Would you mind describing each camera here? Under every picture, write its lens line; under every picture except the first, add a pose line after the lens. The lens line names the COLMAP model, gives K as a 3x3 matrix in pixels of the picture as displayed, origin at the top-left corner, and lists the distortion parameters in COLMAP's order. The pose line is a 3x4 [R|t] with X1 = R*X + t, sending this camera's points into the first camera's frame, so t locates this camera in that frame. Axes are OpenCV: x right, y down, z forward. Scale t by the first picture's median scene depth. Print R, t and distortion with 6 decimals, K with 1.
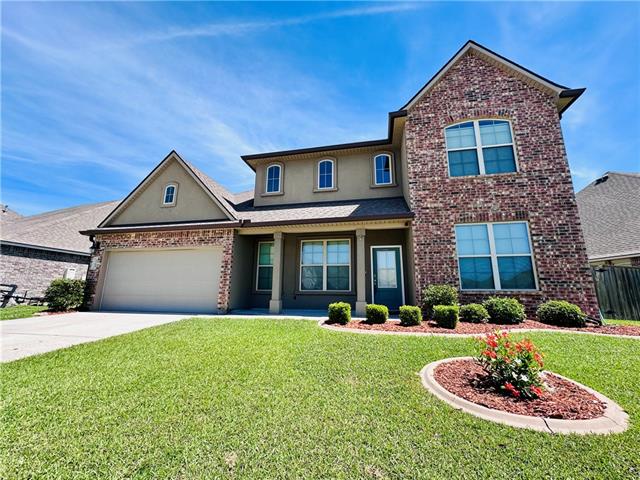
lens RADIAL K [[260.5, 0, 320.0], [0, 260.5, 240.0], [0, 0, 1]] dist [-0.015421, 0.000023]
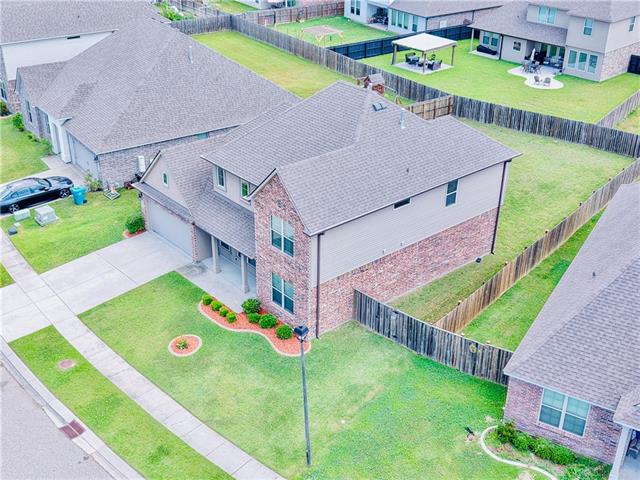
lens RADIAL K [[767.8, 0, 320.0], [0, 767.8, 240.0], [0, 0, 1]] dist [0.026491, -0.000541]
pose [[0.807360, 0.275828, -0.521621, 3.176140], [0.124775, 0.784217, 0.607812, -3.084998], [0.576715, -0.555808, 0.598729, -1.668612]]
